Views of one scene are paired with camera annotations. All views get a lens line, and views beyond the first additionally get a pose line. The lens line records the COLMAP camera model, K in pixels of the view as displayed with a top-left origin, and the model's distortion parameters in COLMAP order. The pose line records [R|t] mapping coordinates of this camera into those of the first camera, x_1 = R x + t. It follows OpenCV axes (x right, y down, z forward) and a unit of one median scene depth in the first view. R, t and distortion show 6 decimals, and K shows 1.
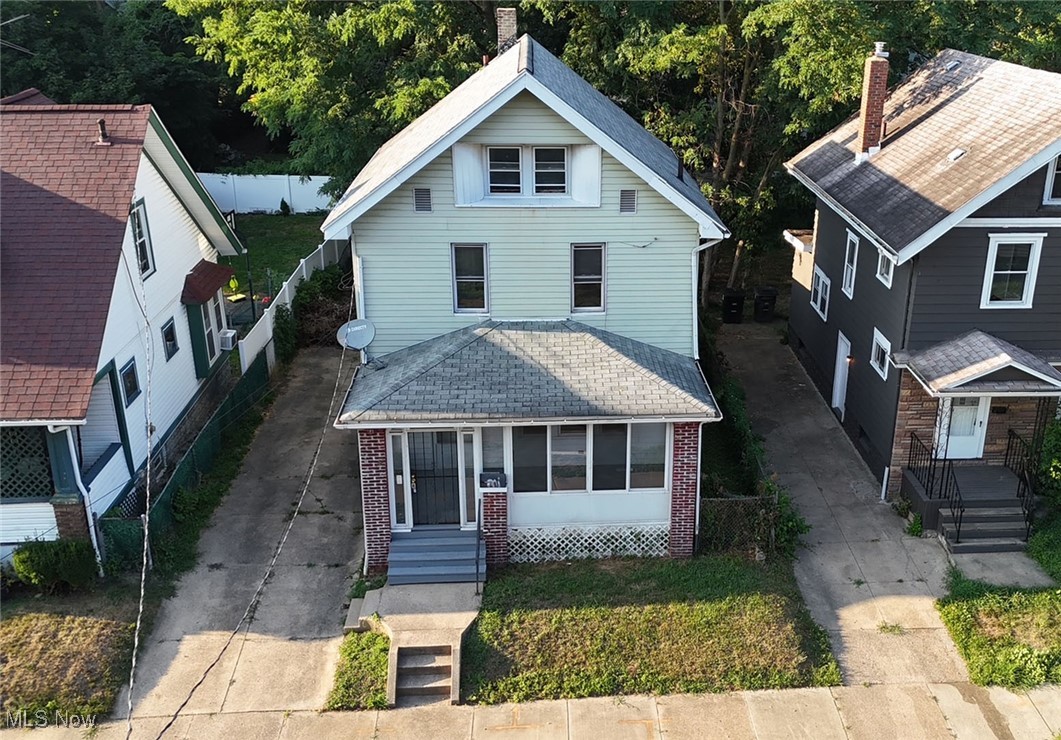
lens RADIAL K [[1054.9, 0, 615.5], [0, 1054.9, 285.5], [0, 0, 1]] dist [0.020578, 0.000000]
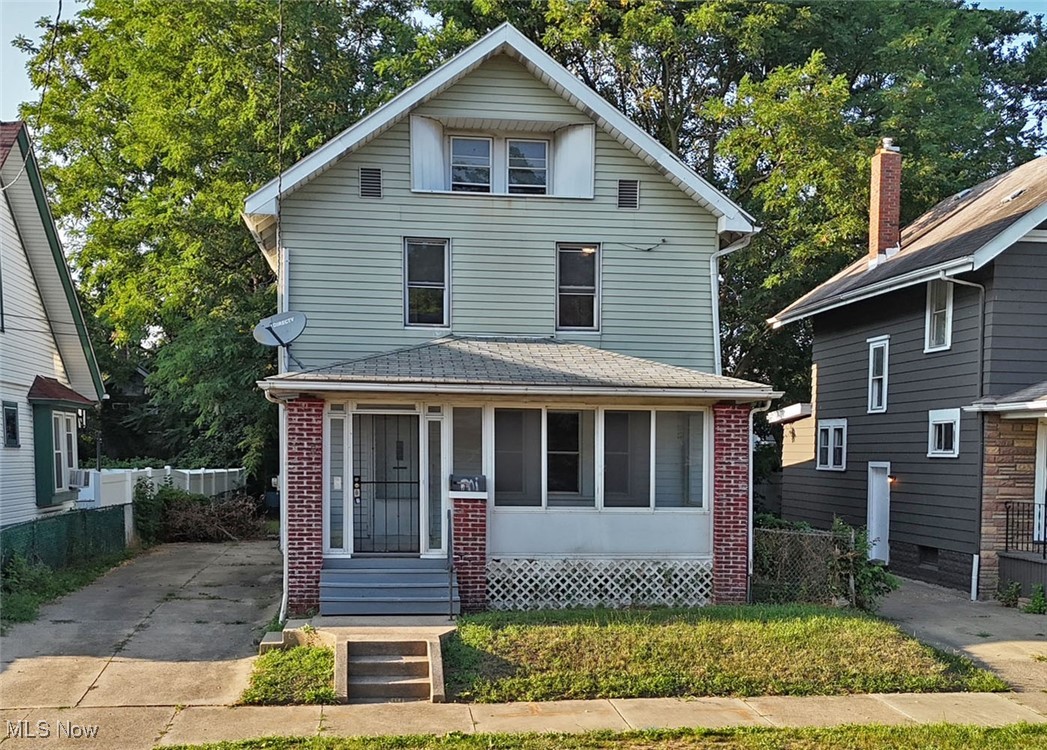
lens RADIAL K [[1212.8, 0, 532.0], [0, 1212.8, 378.2], [0, 0, 1]] dist [0.003076, 0.000000]
pose [[0.999475, 0.006867, 0.031665, -0.097224], [0.002195, 0.960688, -0.277620, 0.336480], [-0.032327, 0.277544, 0.960169, 0.182437]]
